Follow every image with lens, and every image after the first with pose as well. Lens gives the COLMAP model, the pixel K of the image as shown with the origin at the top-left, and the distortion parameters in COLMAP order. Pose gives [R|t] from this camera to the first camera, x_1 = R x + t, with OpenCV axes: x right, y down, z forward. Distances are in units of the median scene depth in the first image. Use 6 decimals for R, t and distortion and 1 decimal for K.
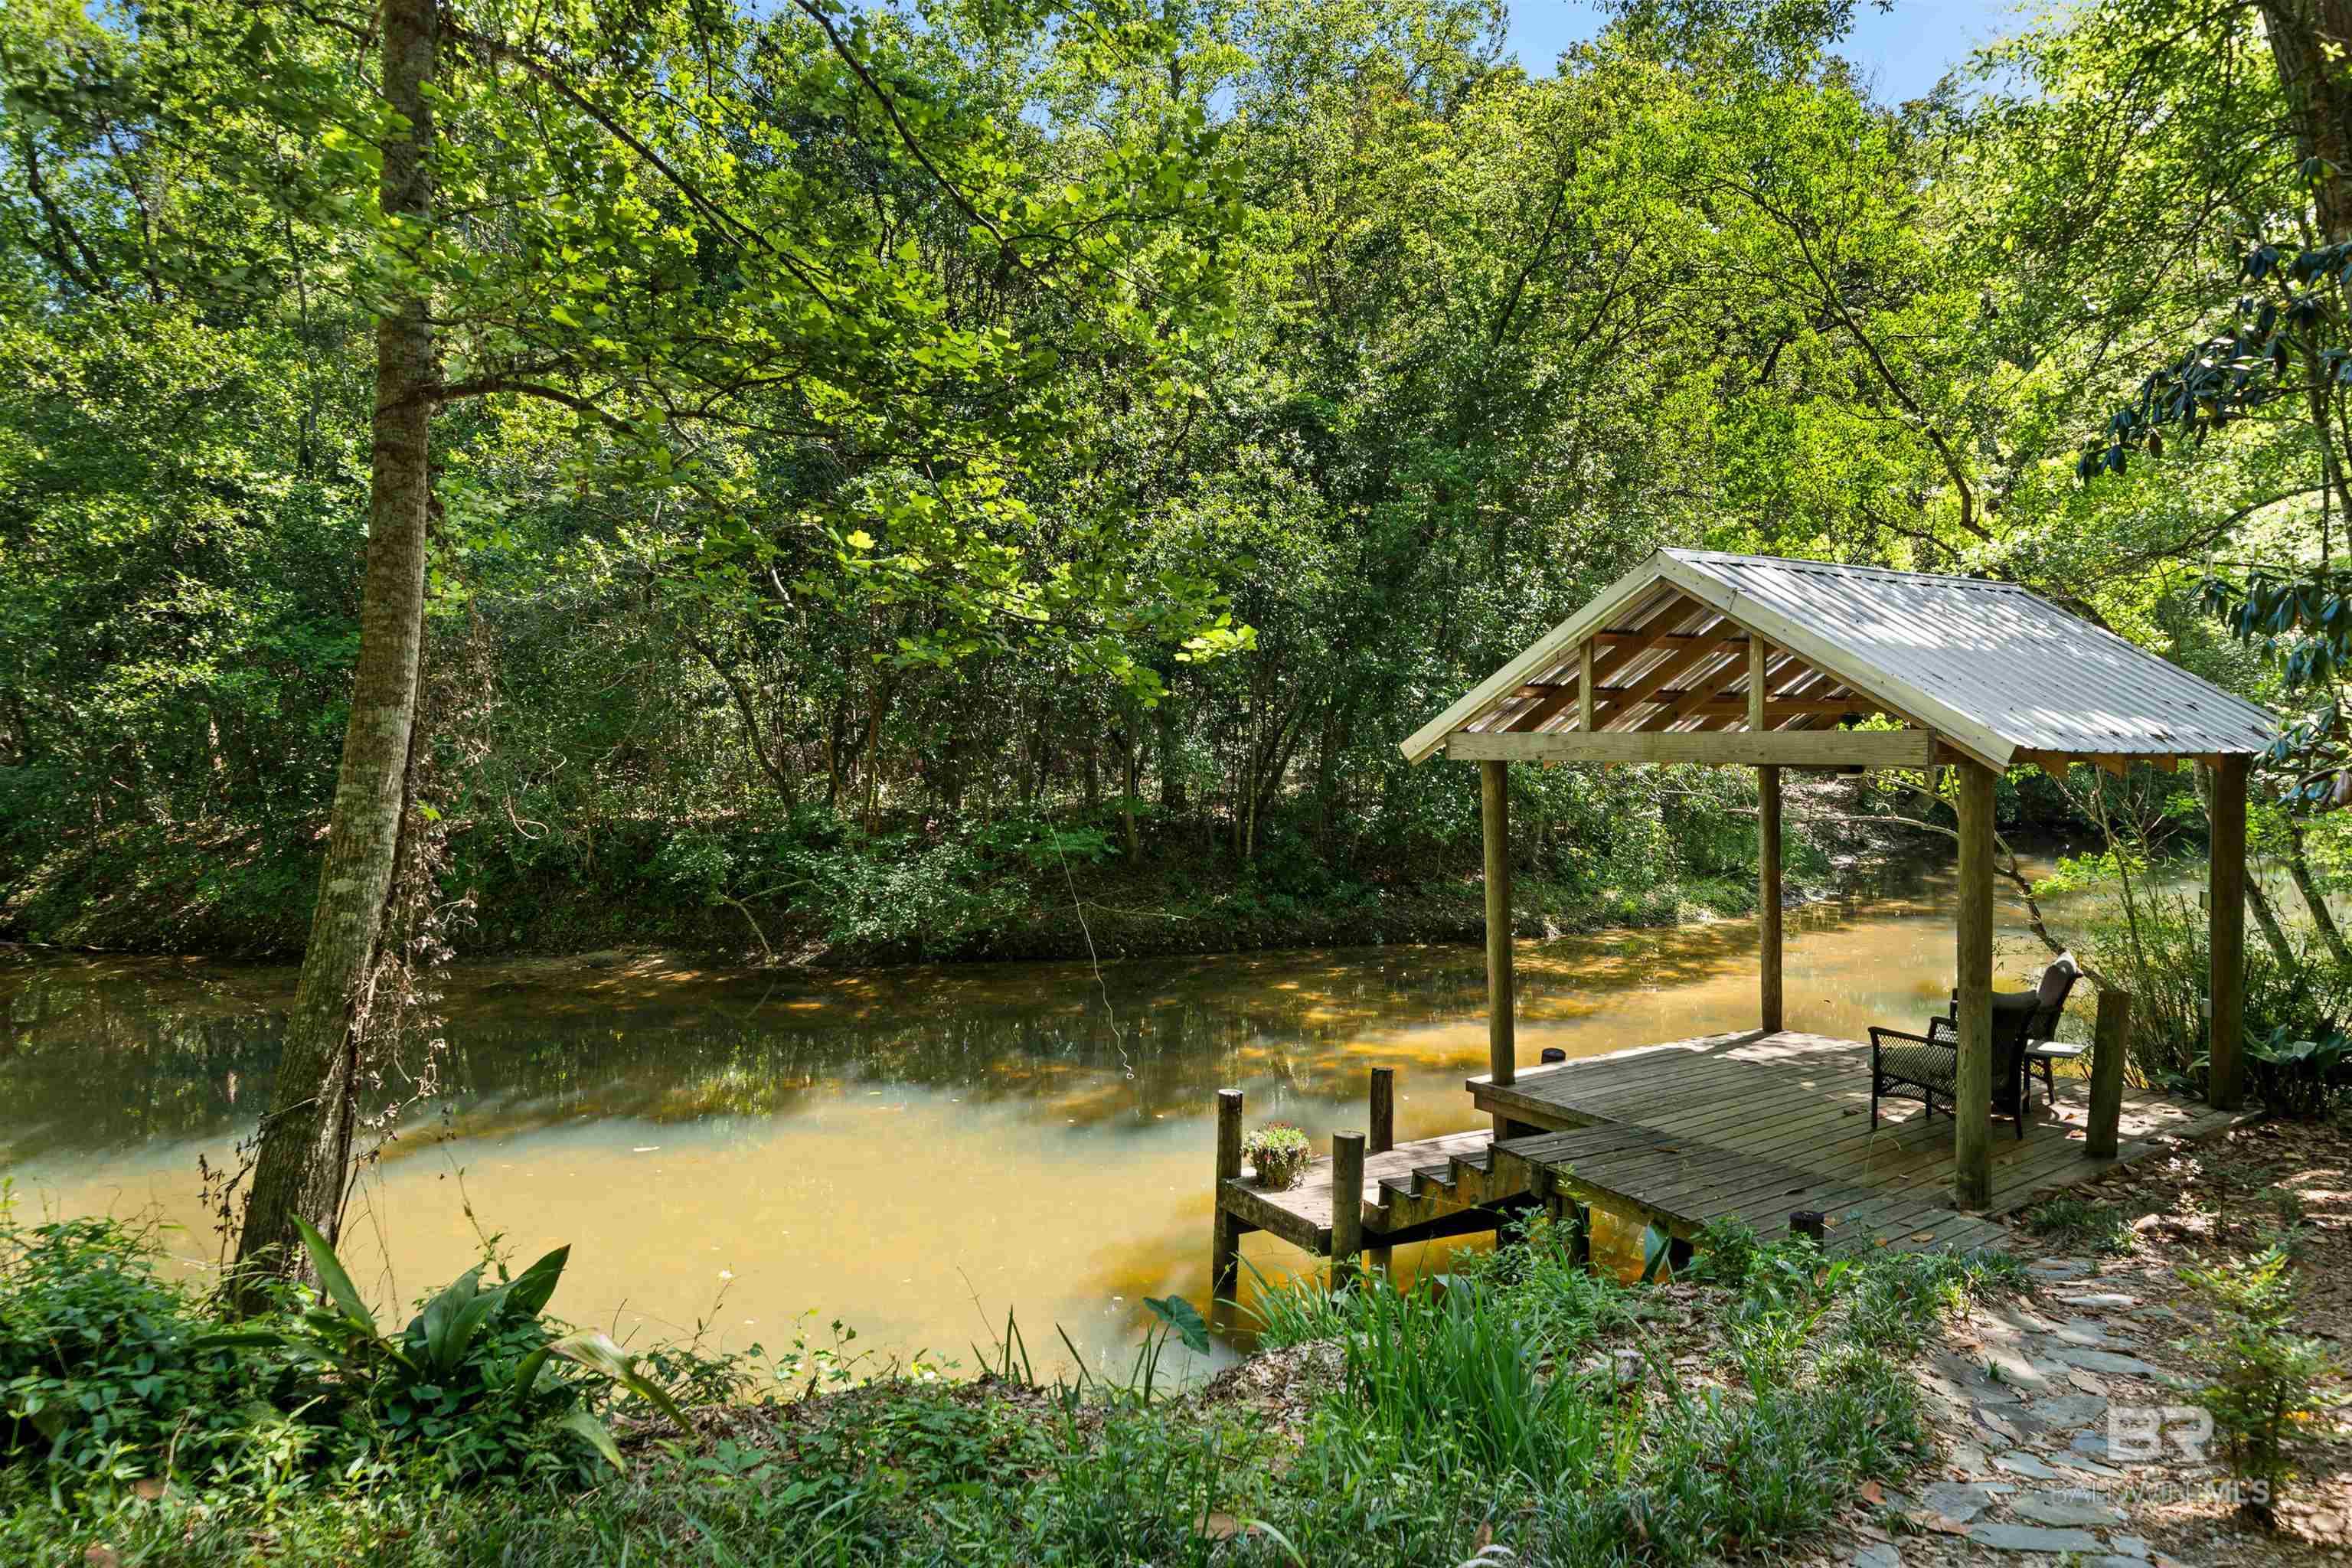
lens RADIAL K [[1623.2, 0, 1176.0], [0, 1623.2, 784.0], [0, 0, 1]] dist [0.003605, 0.000139]
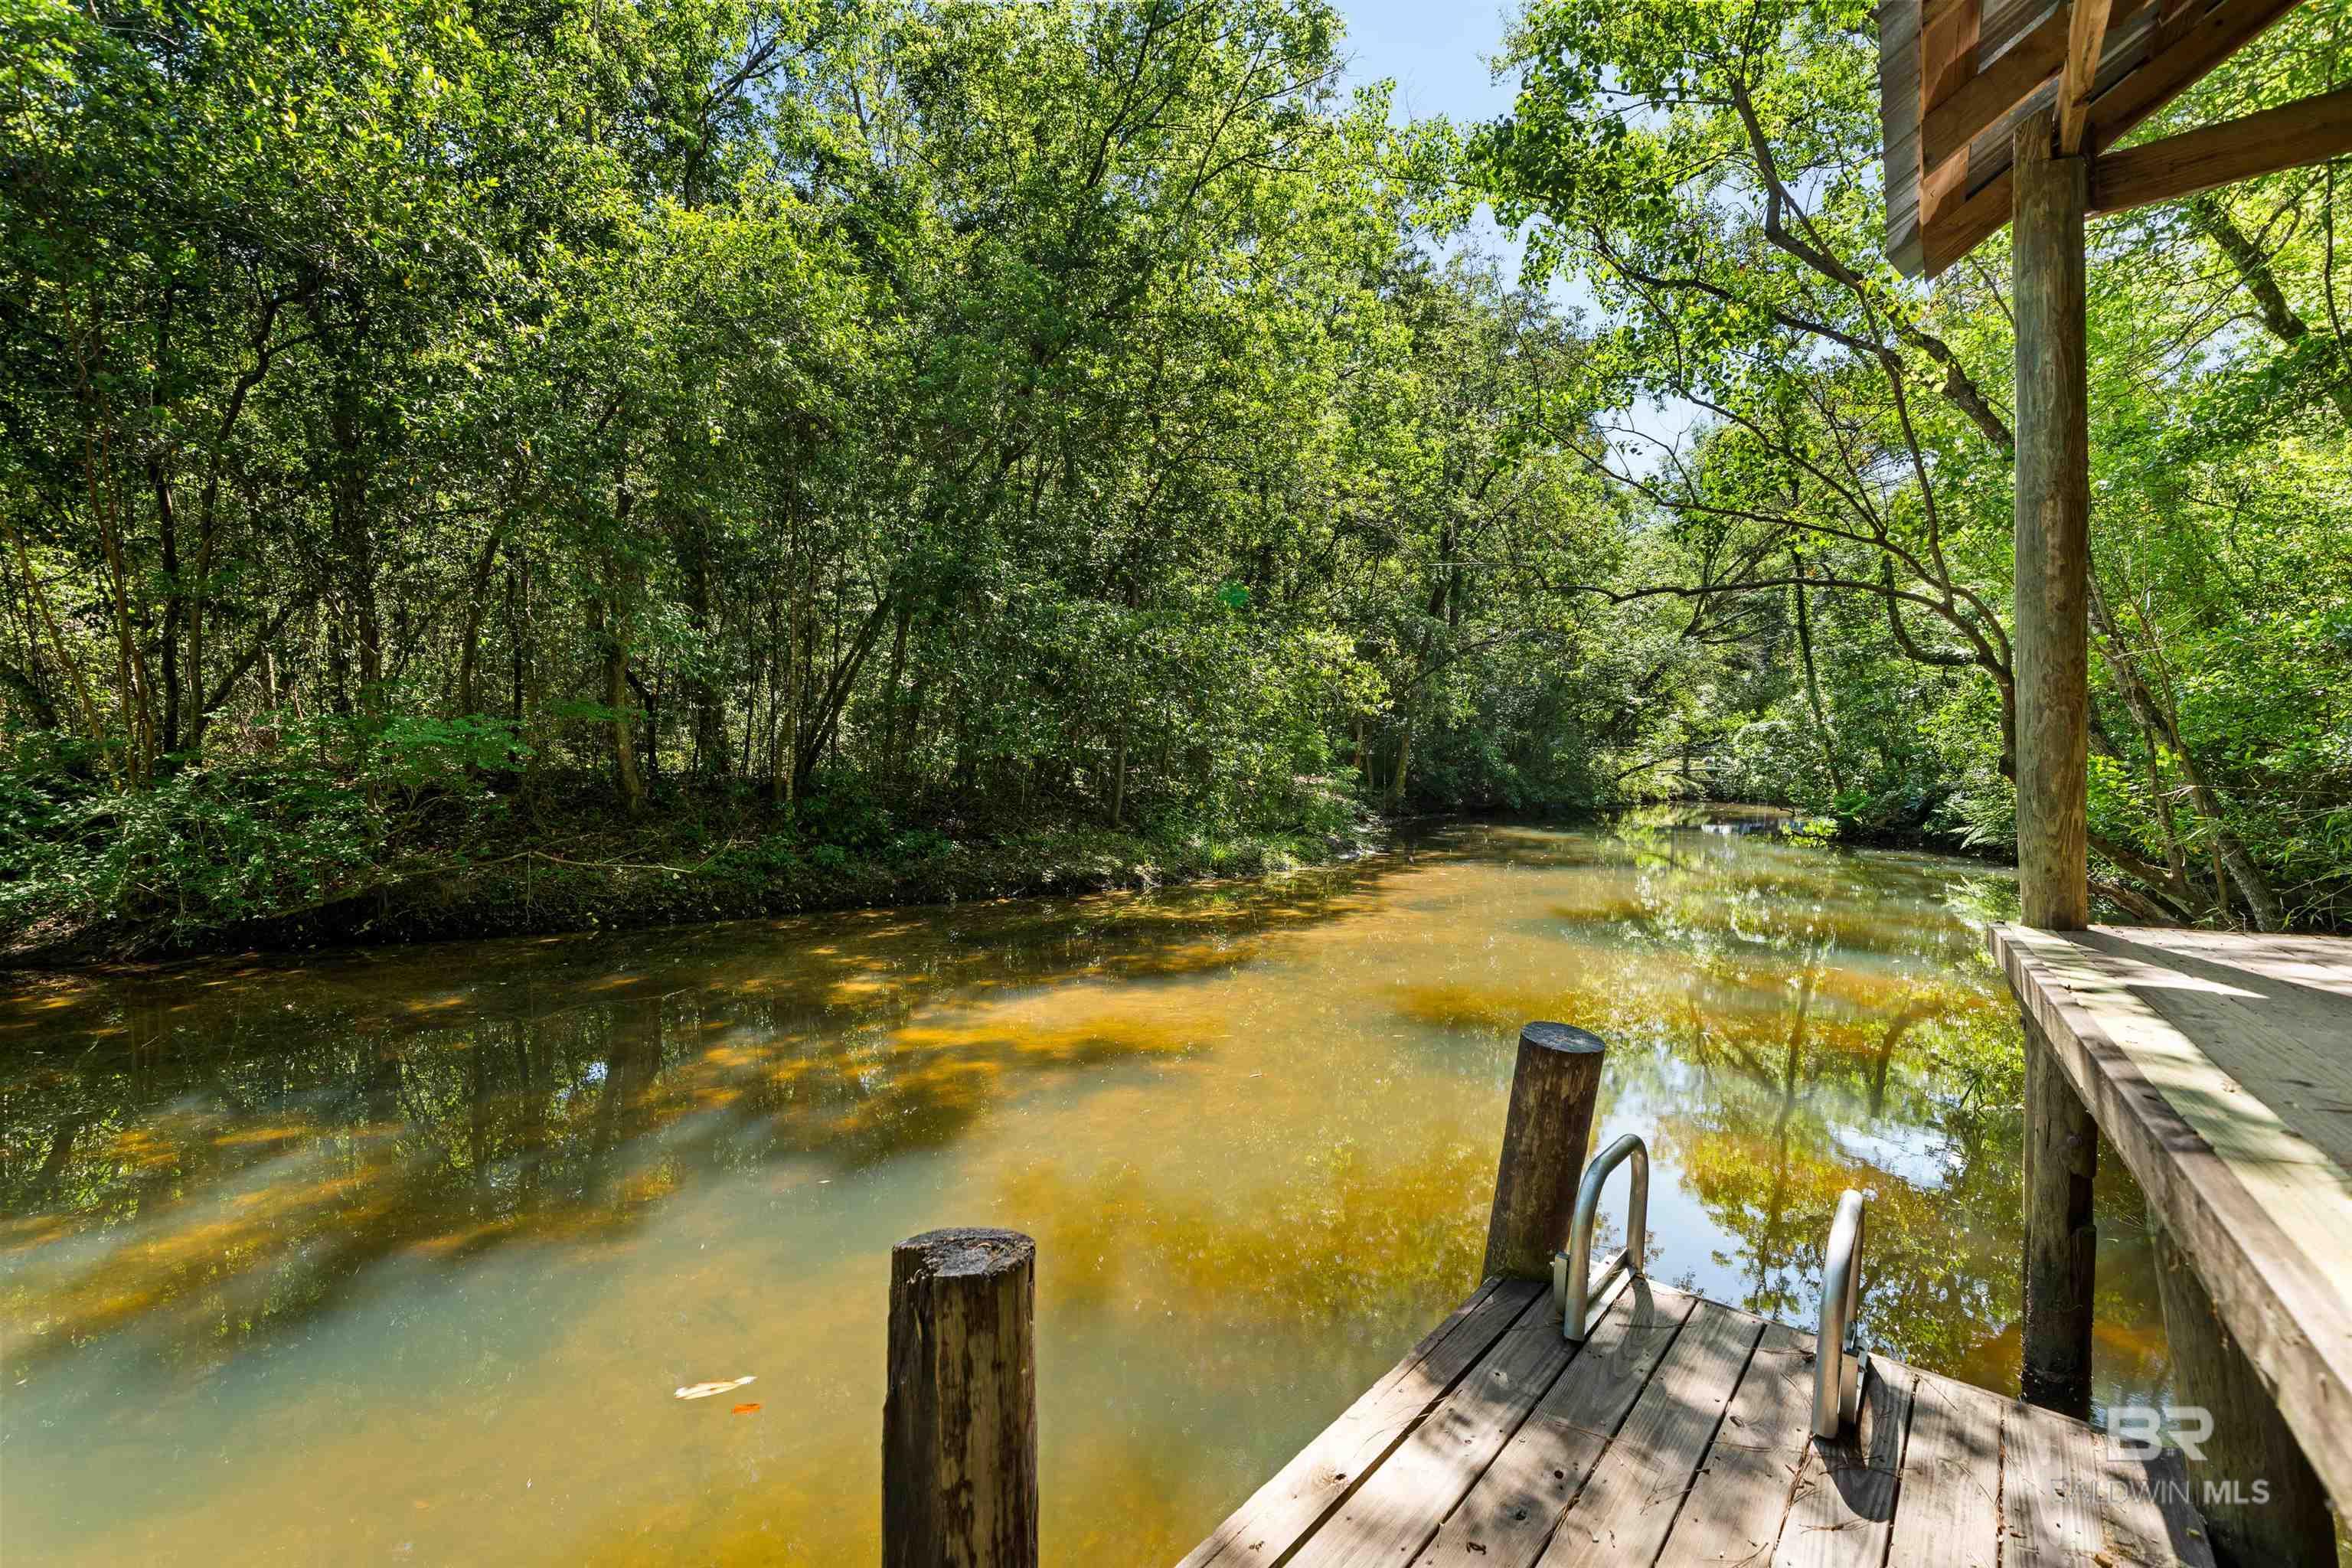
lens RADIAL K [[1071.8, 0, 1176.0], [0, 1071.8, 784.0], [0, 0, 1]] dist [-0.003649, -0.001348]
pose [[0.946127, -0.004993, 0.323758, 0.066069], [0.021630, 0.998622, -0.047810, 0.079689], [-0.323073, 0.052237, 0.944931, 0.519237]]
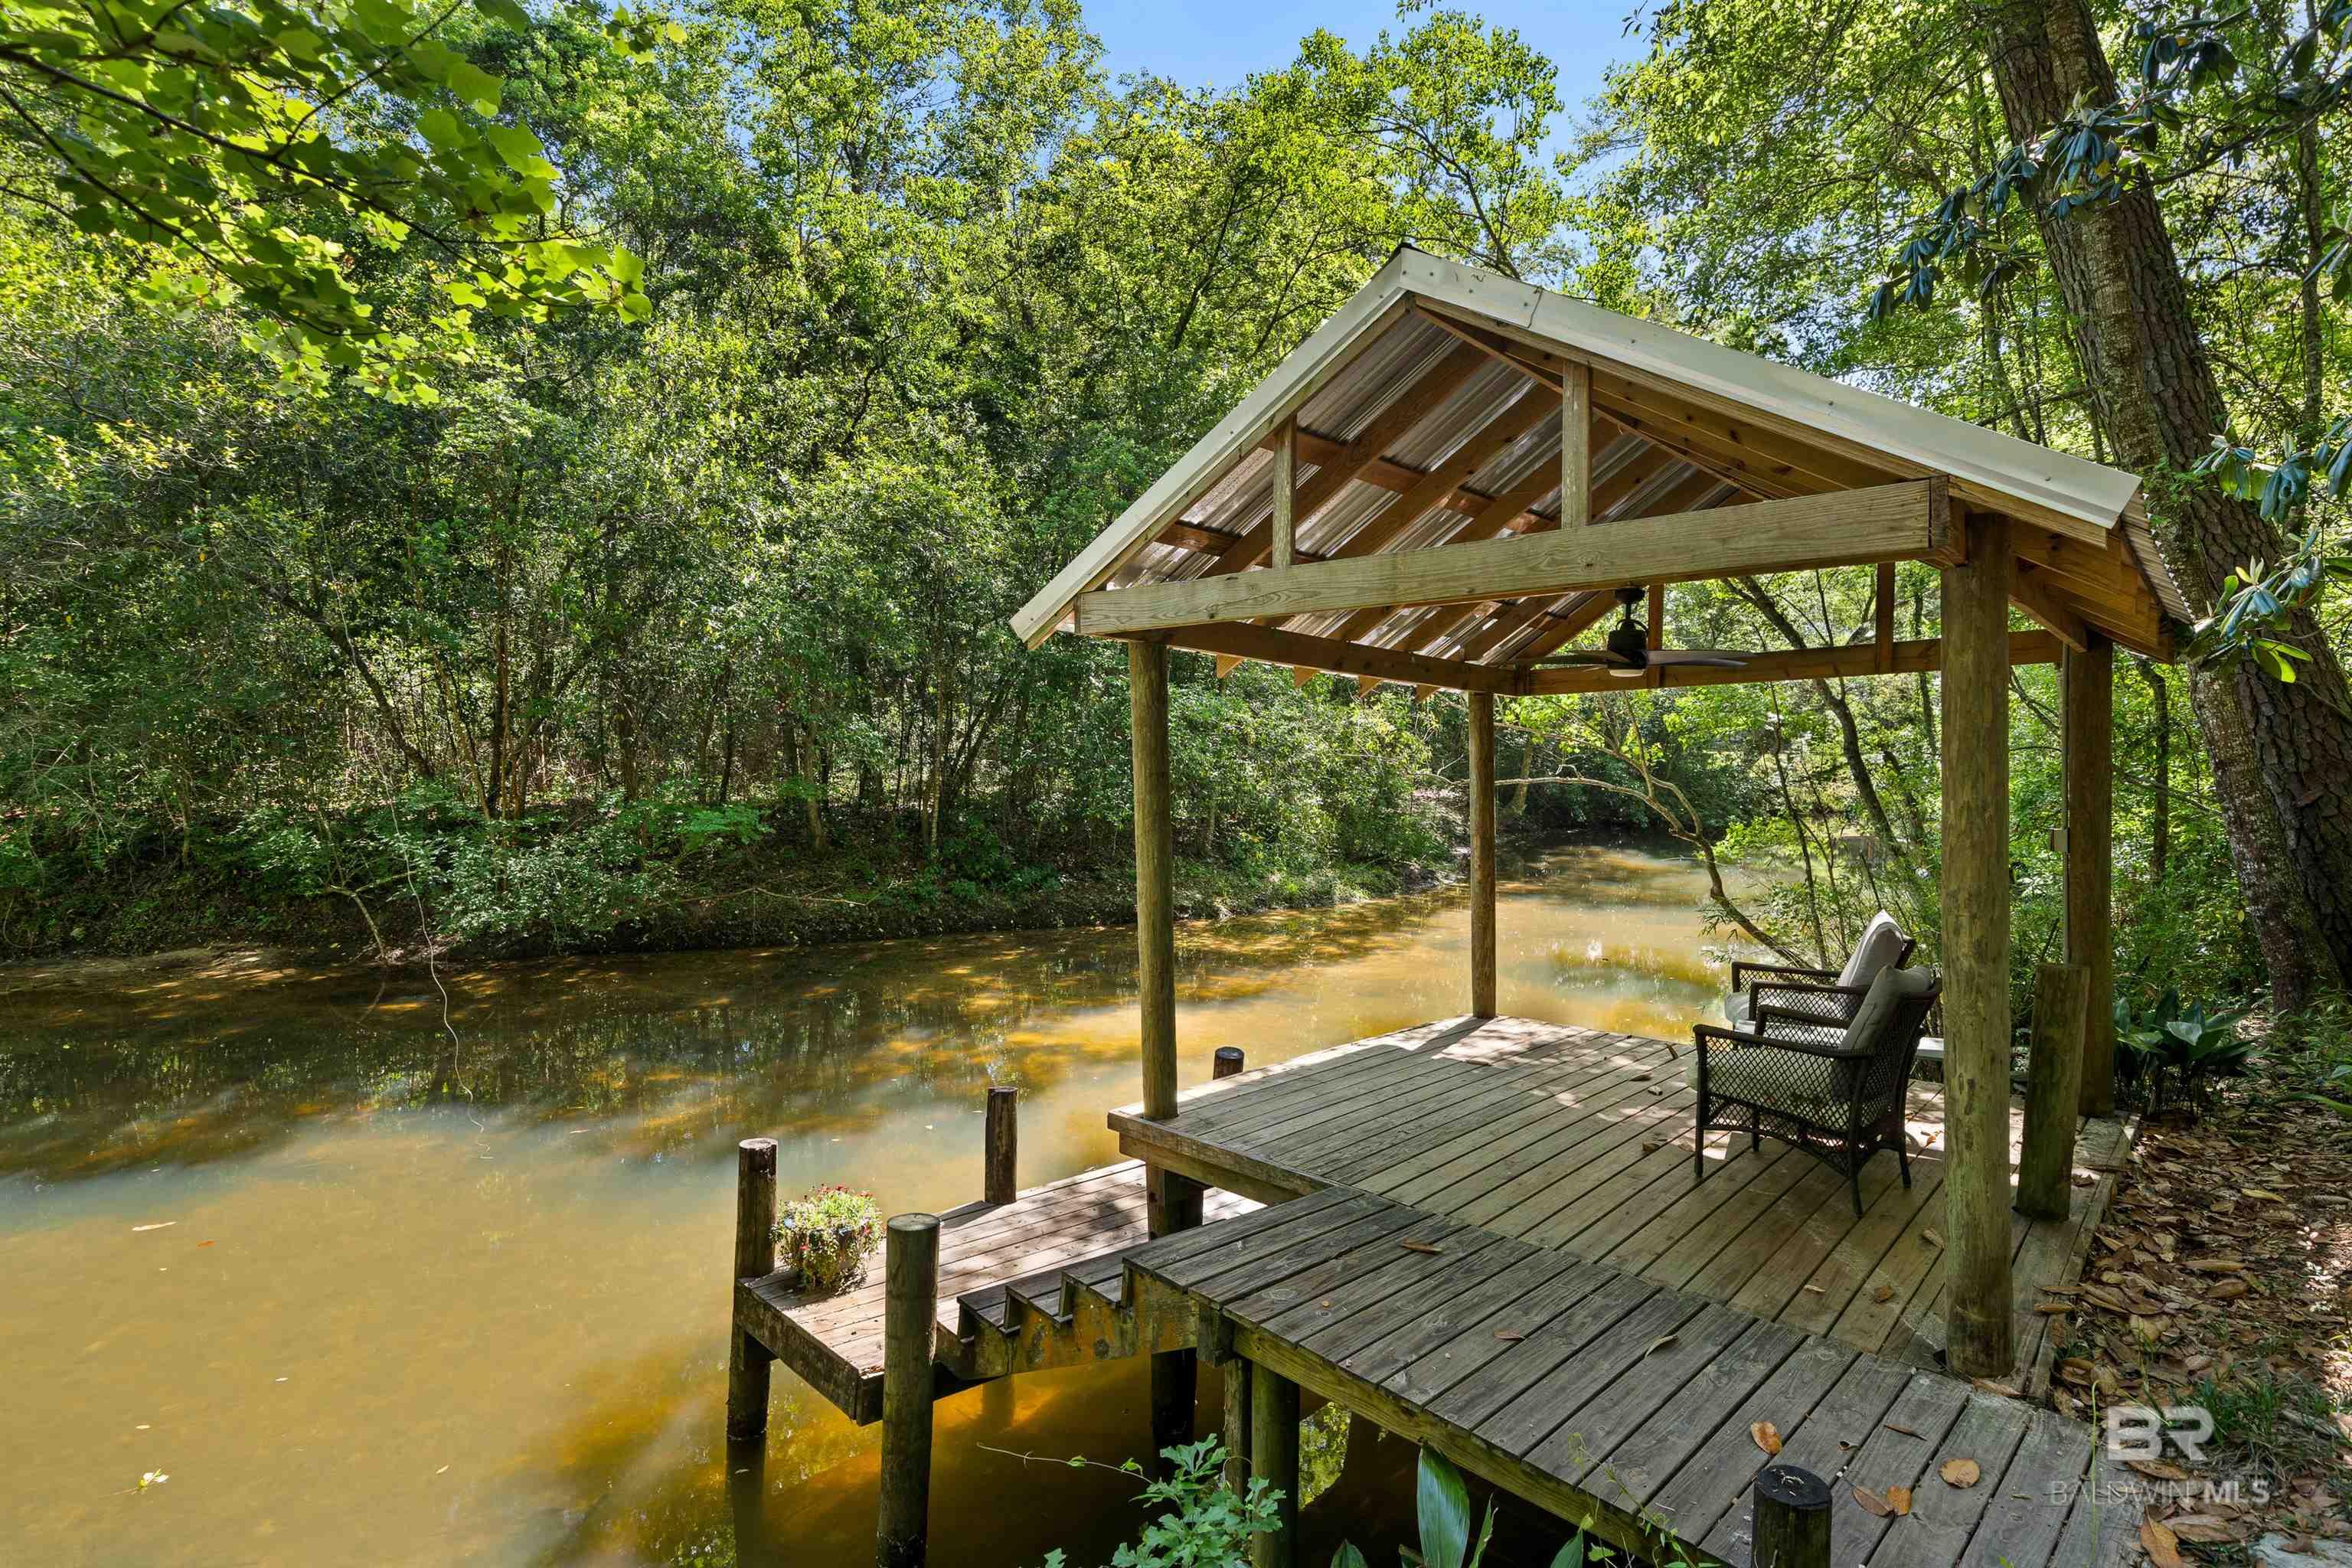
lens RADIAL K [[1230.4, 0, 1170.9], [0, 1230.4, 762.8], [0, 0, 1]] dist [0.004508, 0.000396]
pose [[0.982463, 0.008023, 0.186285, 0.056913], [-0.000914, 0.999269, -0.038217, 0.028715], [-0.186455, 0.037376, 0.981752, 0.254453]]
